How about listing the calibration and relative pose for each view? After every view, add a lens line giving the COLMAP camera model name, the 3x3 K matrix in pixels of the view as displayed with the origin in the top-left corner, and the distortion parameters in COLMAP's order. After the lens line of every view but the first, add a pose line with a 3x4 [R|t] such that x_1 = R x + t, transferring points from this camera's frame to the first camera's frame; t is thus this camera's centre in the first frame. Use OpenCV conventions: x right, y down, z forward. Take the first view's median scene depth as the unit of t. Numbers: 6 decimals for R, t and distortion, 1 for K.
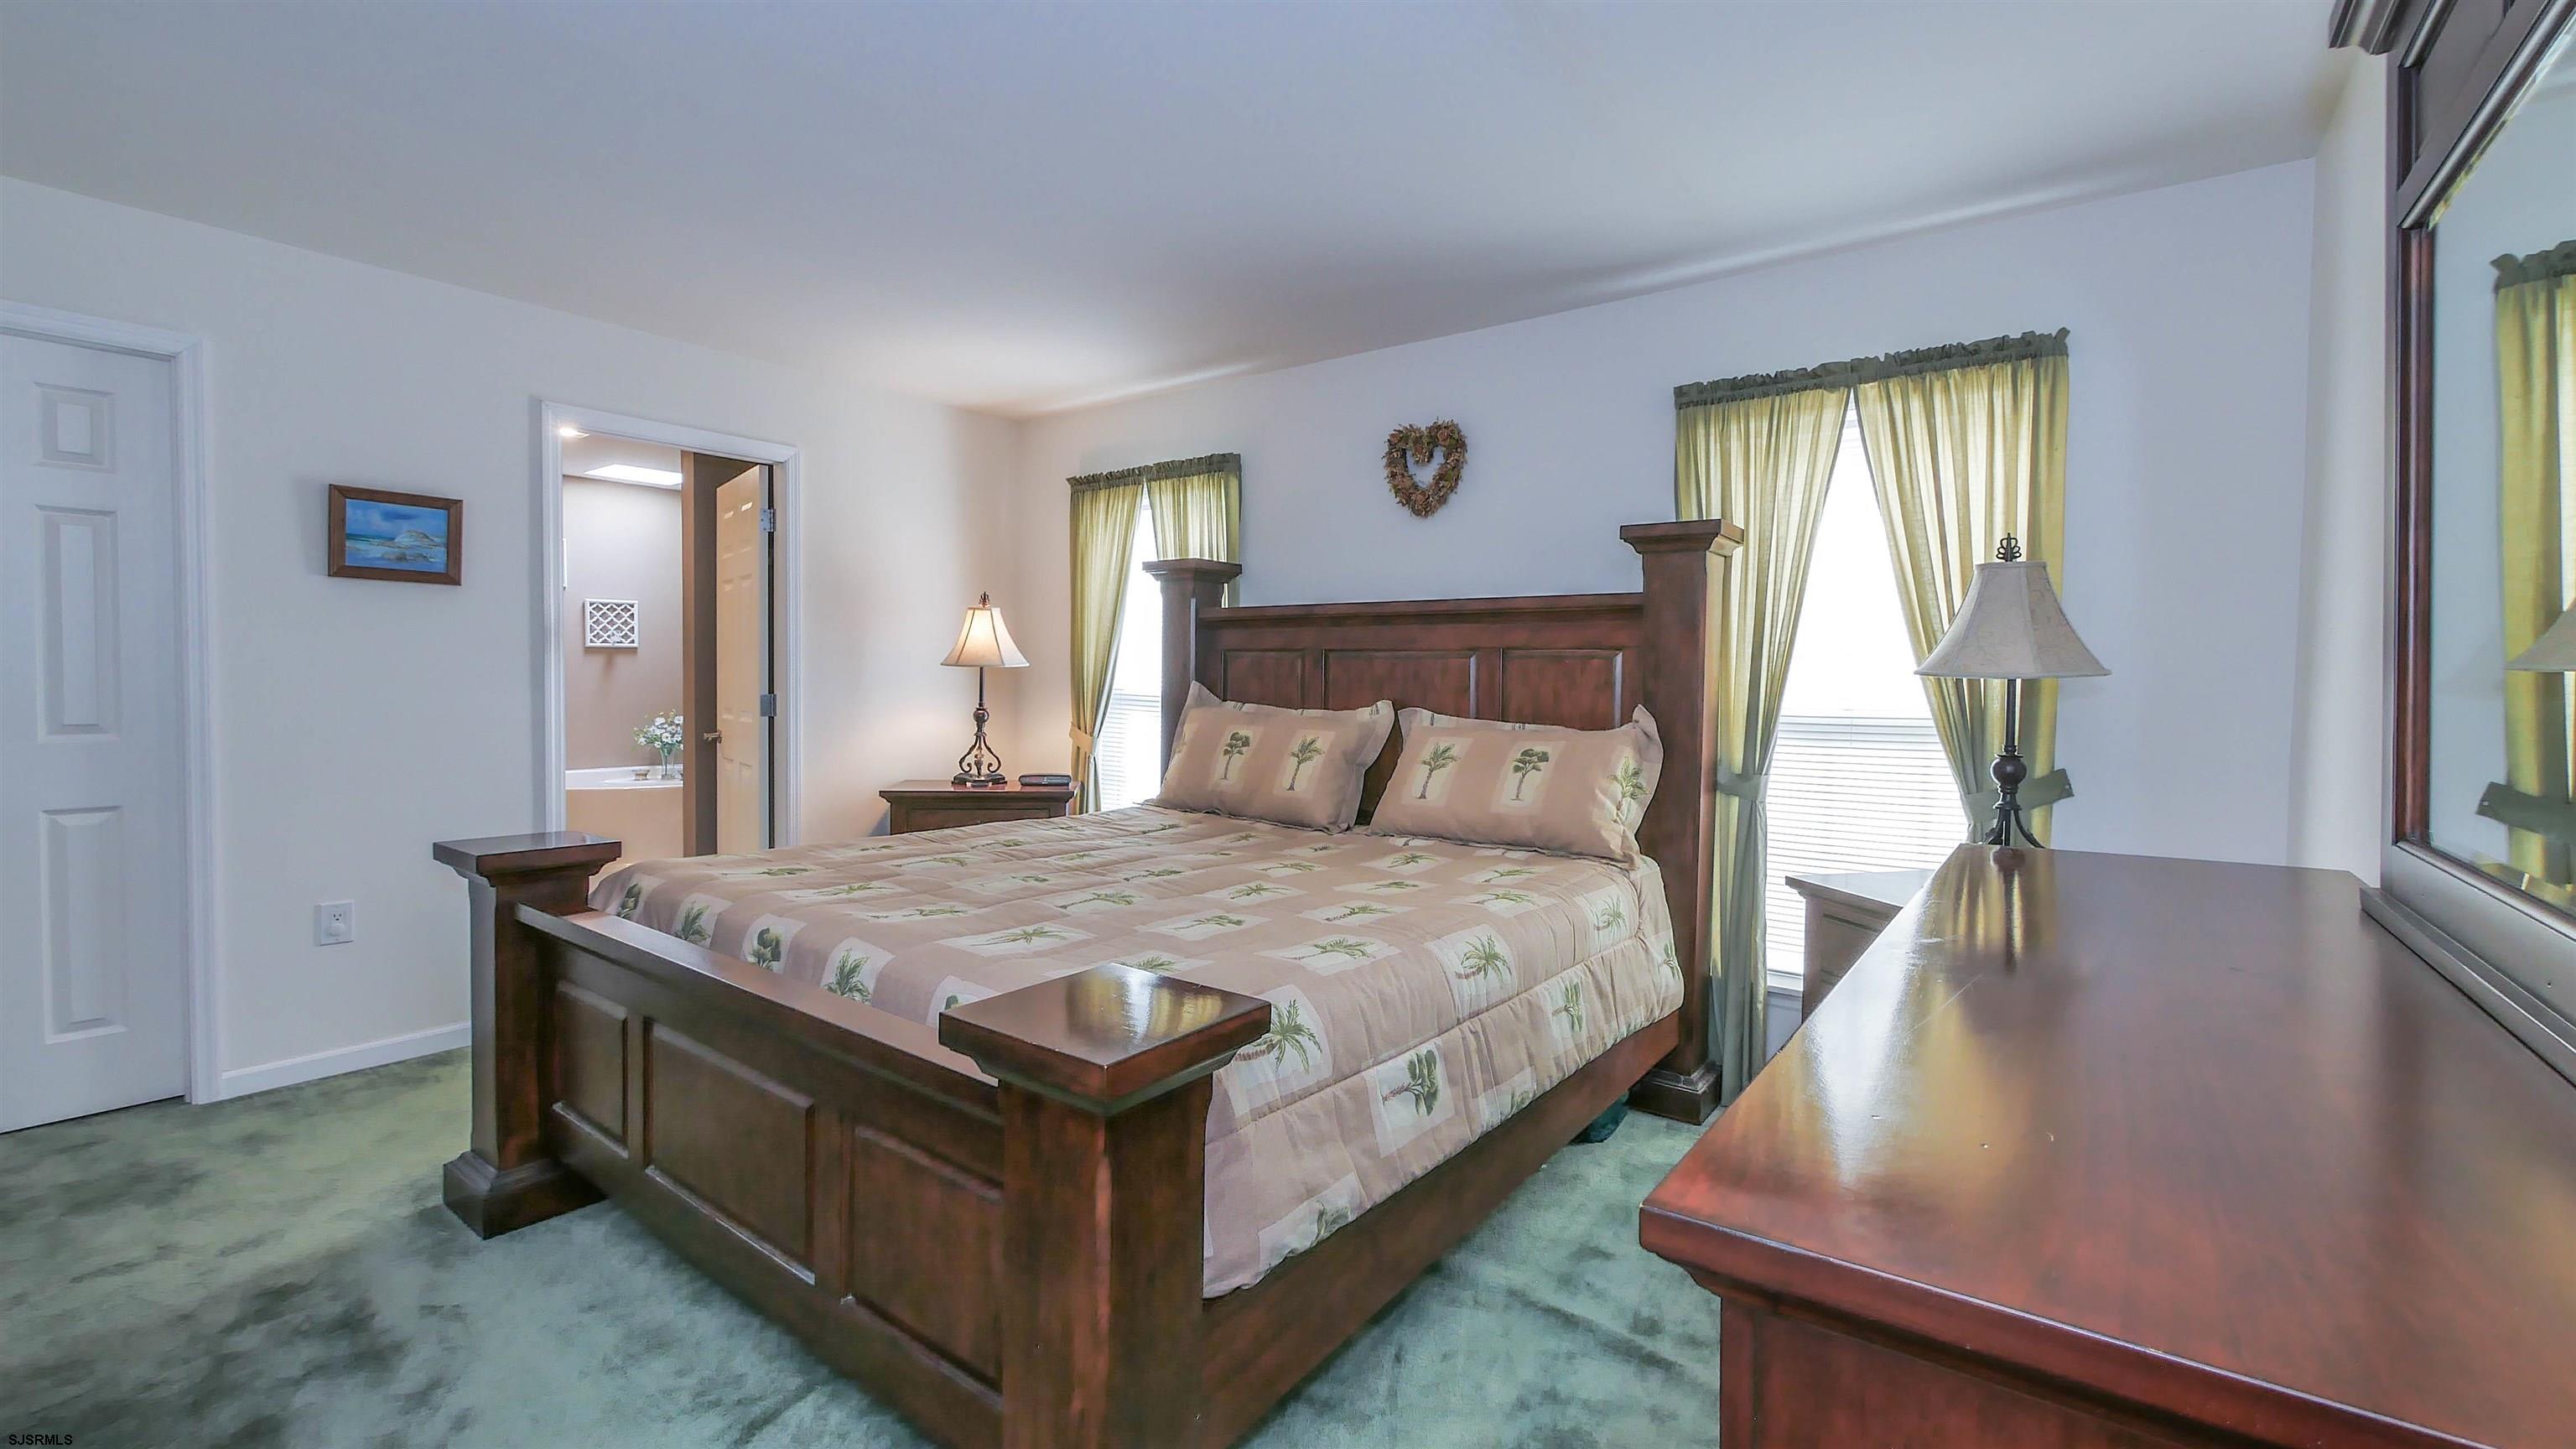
lens RADIAL K [[1060.5, 0, 1286.3], [0, 1060.5, 712.7], [0, 0, 1]] dist [-0.007627, -0.000100]
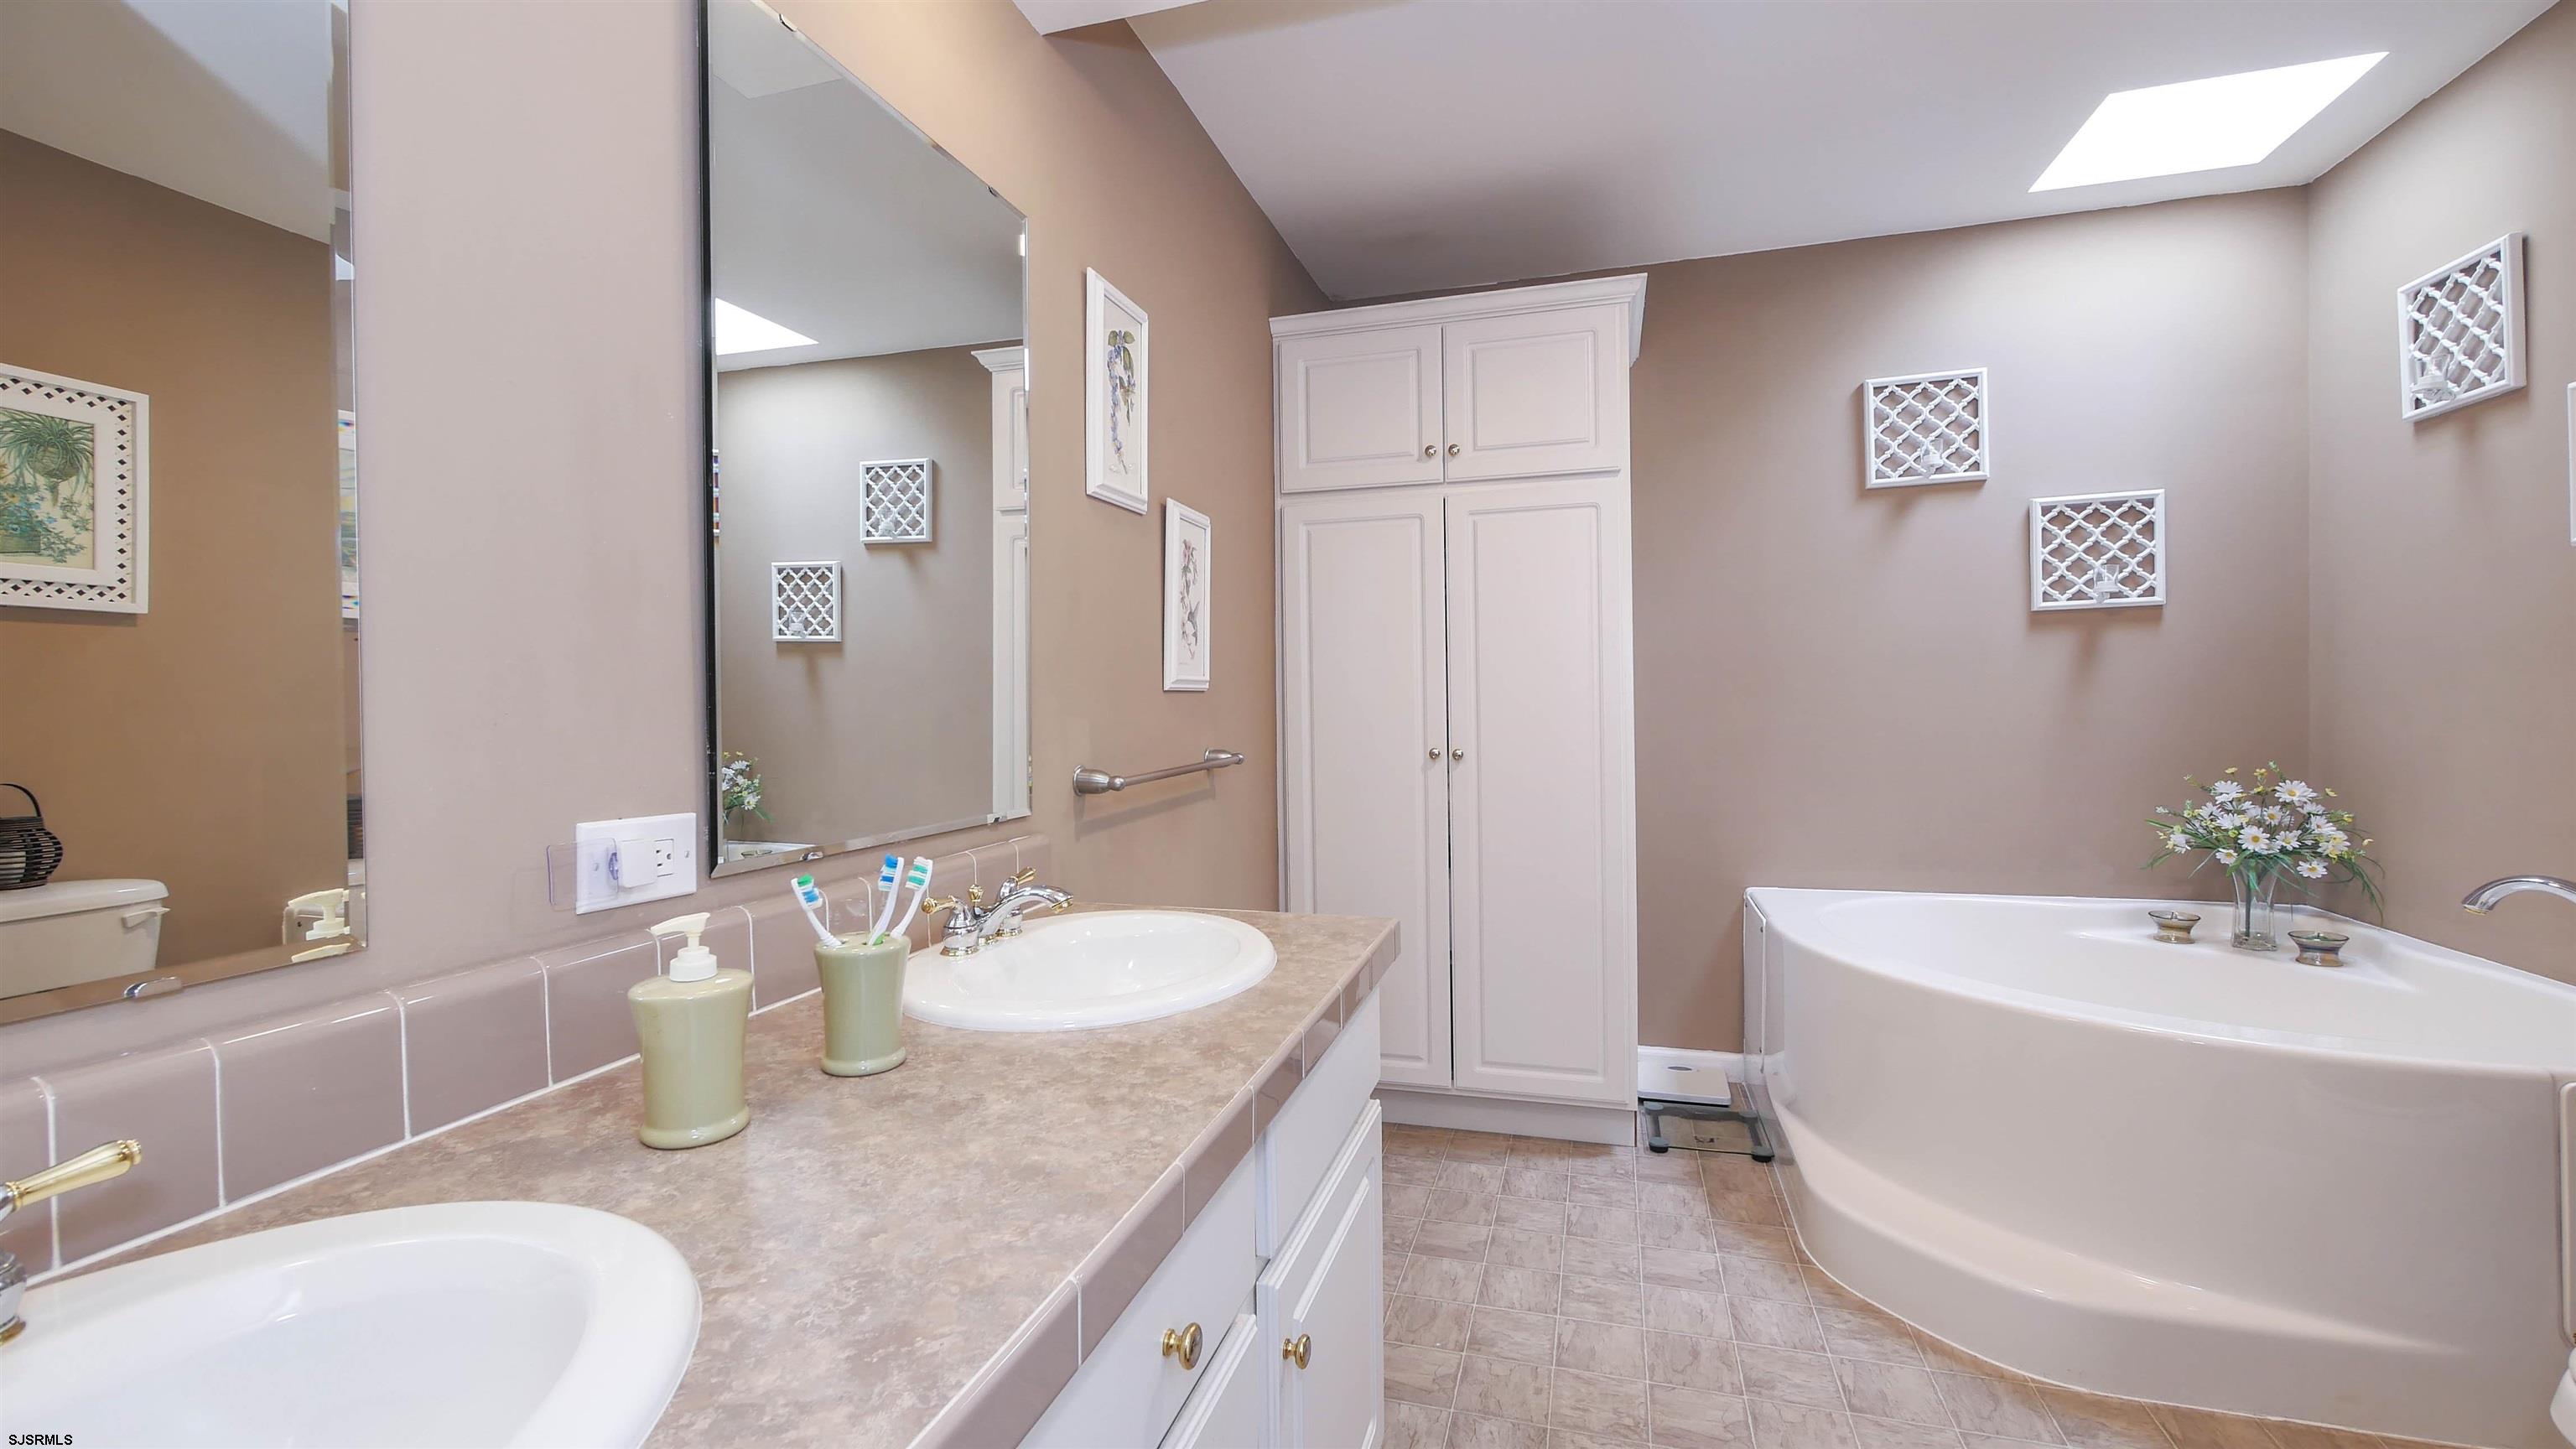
lens RADIAL K [[1060.5, 0, 1286.3], [0, 1060.5, 712.7], [0, 0, 1]] dist [-0.007627, -0.000100]
pose [[0.348448, -0.007624, -0.937297, -0.358183], [-0.016263, 0.999767, -0.014178, -0.009398], [0.937187, 0.020183, 0.348243, 0.554599]]
